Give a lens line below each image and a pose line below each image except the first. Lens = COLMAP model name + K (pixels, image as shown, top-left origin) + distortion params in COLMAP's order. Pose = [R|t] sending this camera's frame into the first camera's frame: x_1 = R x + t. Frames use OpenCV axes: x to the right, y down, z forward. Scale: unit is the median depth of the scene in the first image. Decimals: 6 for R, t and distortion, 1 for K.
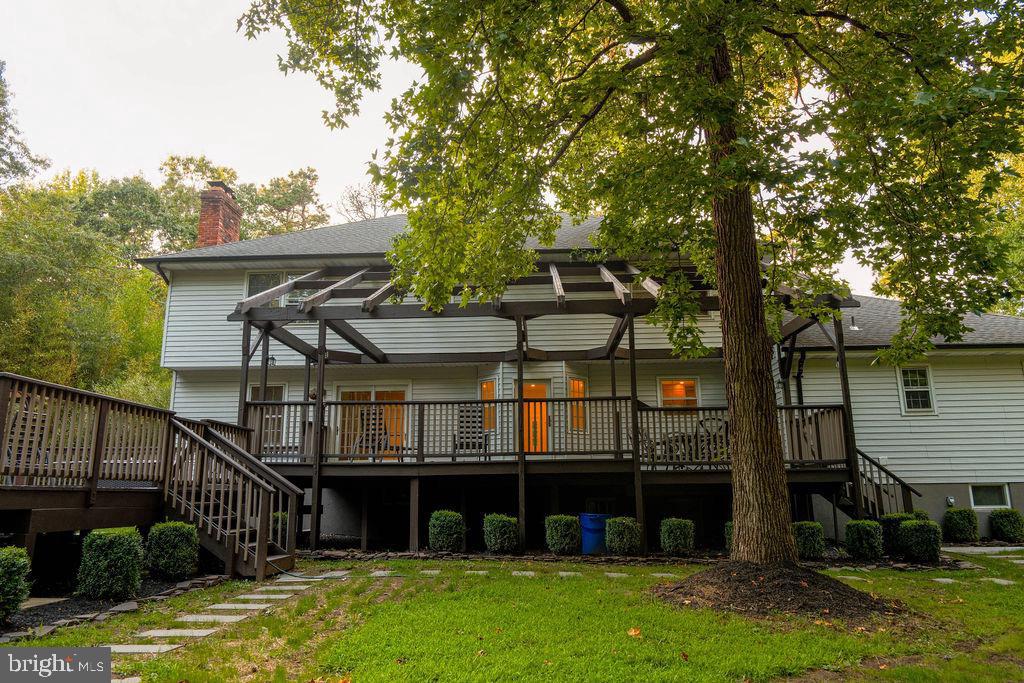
lens RADIAL K [[685.7, 0, 512.0], [0, 685.7, 341.5], [0, 0, 1]] dist [-0.016980, 0.003305]
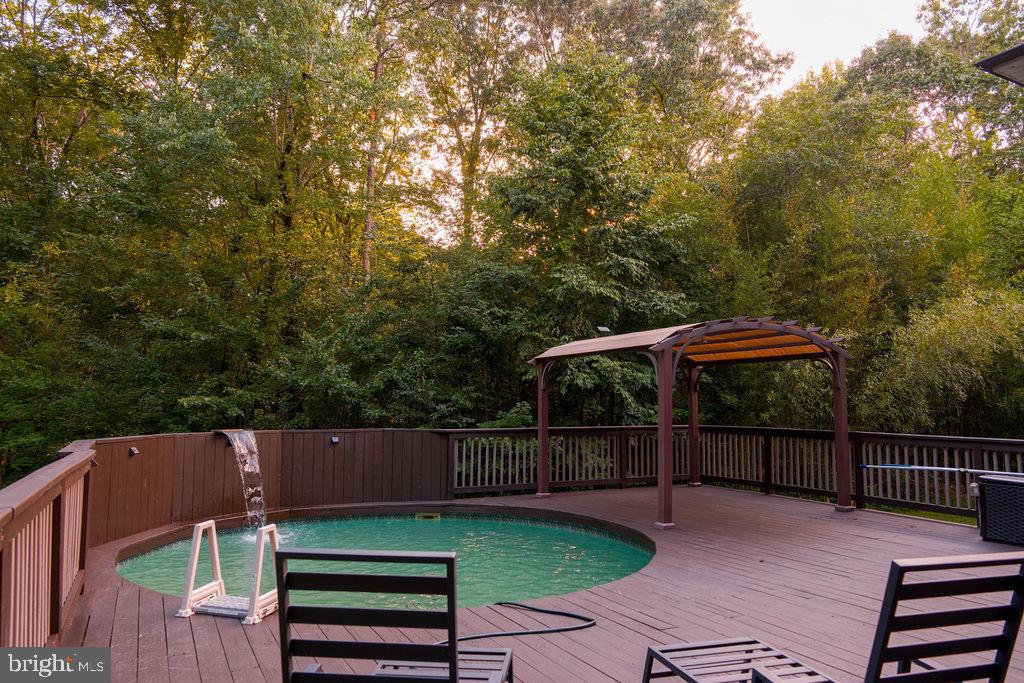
lens RADIAL K [[690.5, 0, 512.0], [0, 690.5, 341.5], [0, 0, 1]] dist [-0.017353, 0.000838]
pose [[0.515302, -0.068826, -0.854240, -0.479633], [0.178216, 0.983586, 0.028258, 0.008300], [0.838274, -0.166800, 0.519110, 0.635492]]
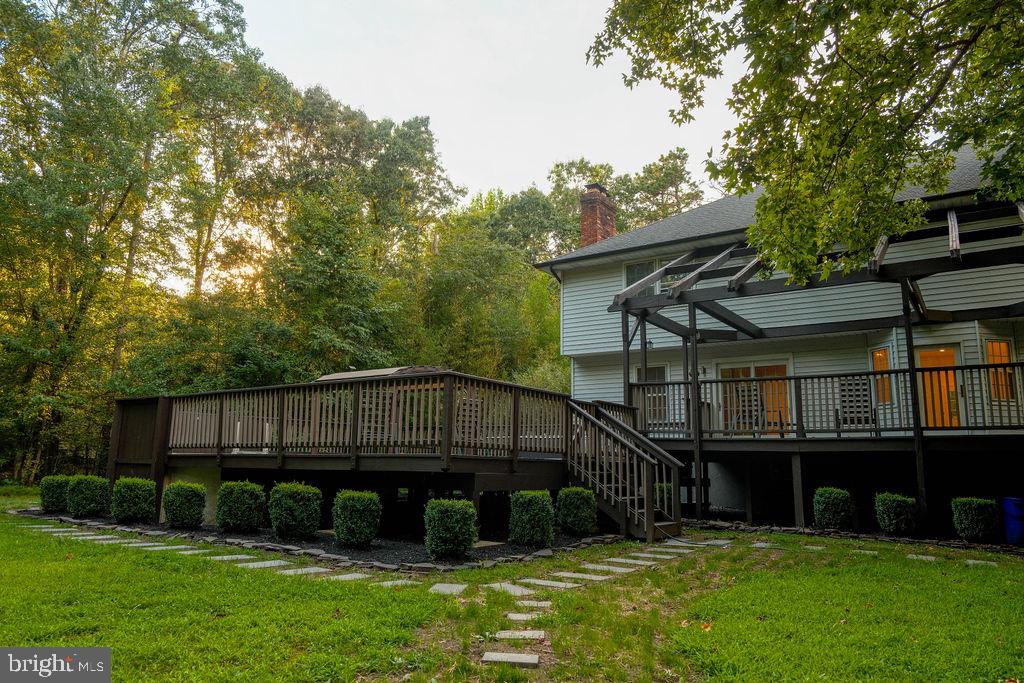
lens RADIAL K [[690.5, 0, 512.0], [0, 690.5, 341.5], [0, 0, 1]] dist [-0.017353, 0.000838]
pose [[0.848306, -0.068915, -0.525003, 0.042566], [0.087999, 0.996055, 0.011442, -0.009338], [0.522143, -0.055906, 0.851023, -0.049224]]
